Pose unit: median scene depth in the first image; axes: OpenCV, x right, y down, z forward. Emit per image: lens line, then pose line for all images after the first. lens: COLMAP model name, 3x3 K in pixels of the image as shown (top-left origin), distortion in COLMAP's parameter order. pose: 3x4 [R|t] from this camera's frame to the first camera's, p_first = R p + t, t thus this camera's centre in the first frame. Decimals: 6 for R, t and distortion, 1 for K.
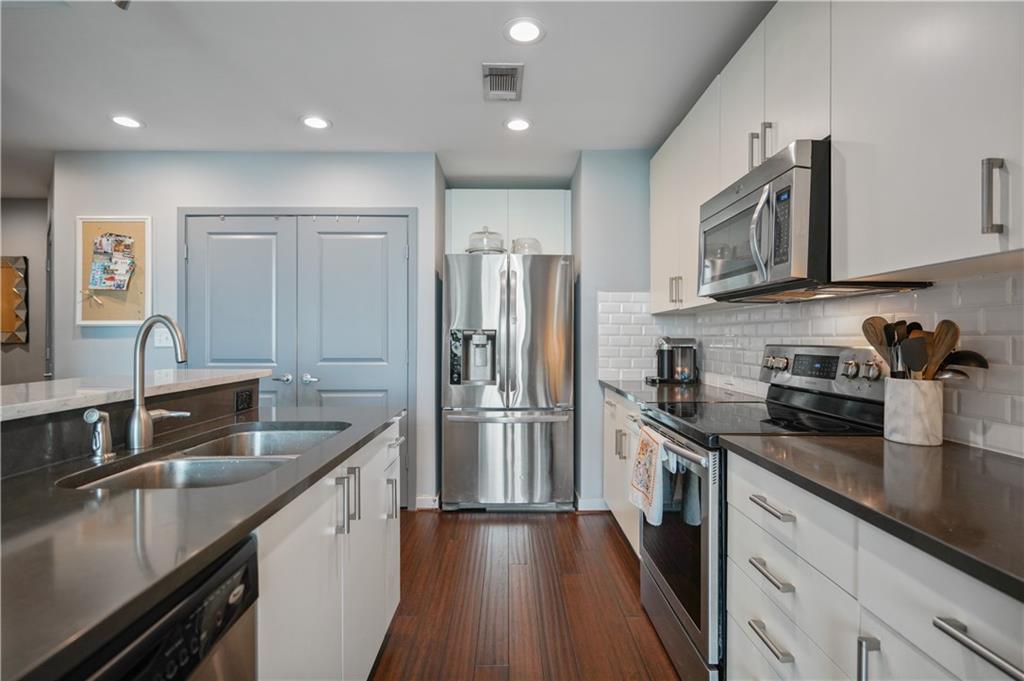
lens RADIAL K [[487.9, 0, 511.4], [0, 487.9, 341.7], [0, 0, 1]] dist [-0.004389, -0.001252]
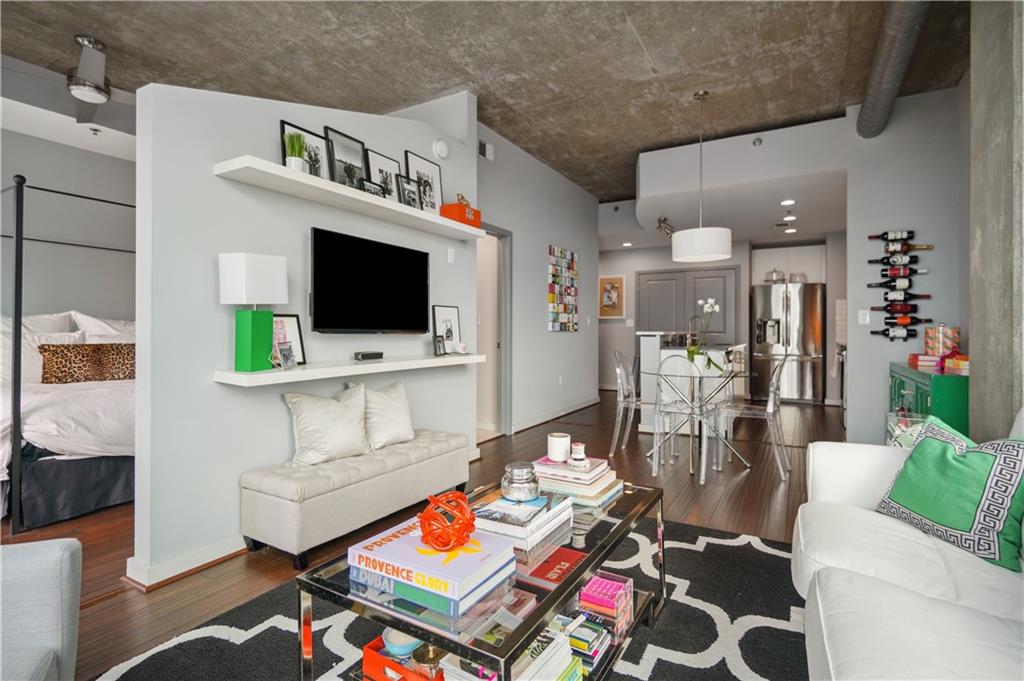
lens RADIAL K [[487.9, 0, 512.9], [0, 487.9, 330.8], [0, 0, 1]] dist [-0.004389, -0.001252]
pose [[0.853183, 0.000376, -0.521612, 0.084705], [0.000418, 0.999999, 0.001404, 0.027156], [0.521611, -0.001416, 0.853182, -1.459491]]
